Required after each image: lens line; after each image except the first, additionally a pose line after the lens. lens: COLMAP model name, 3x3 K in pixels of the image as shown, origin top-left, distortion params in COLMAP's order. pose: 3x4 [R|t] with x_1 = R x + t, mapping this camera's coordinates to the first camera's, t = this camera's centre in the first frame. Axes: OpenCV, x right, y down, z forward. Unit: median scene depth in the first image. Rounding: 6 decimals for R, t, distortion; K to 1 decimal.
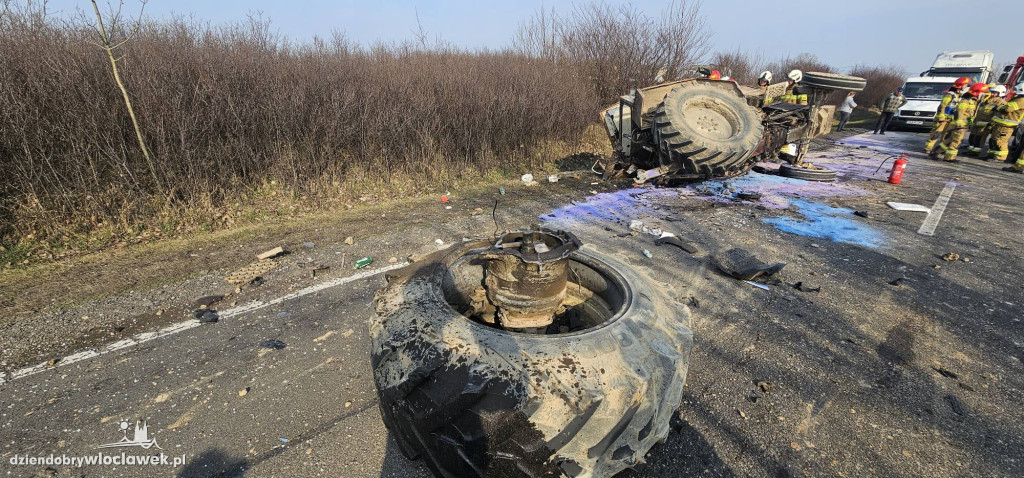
lens RADIAL K [[422.4, 0, 508.2], [0, 422.4, 240.0], [0, 0, 1]] dist [-0.003319, -0.000342]
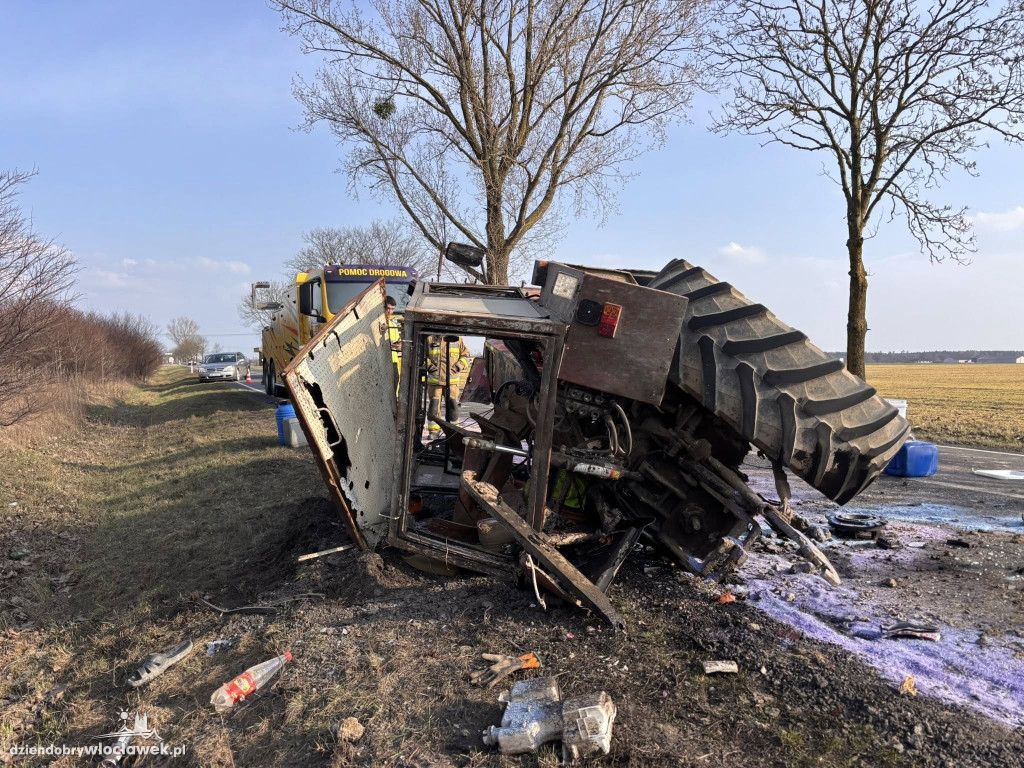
lens RADIAL K [[780.3, 0, 516.4], [0, 780.3, 381.7], [0, 0, 1]] dist [0.054934, -0.053860]
pose [[0.314026, -0.060193, 0.947504, -0.222499], [0.352042, 0.934227, -0.057325, -0.295041], [-0.881734, 0.351563, 0.314562, 0.962775]]
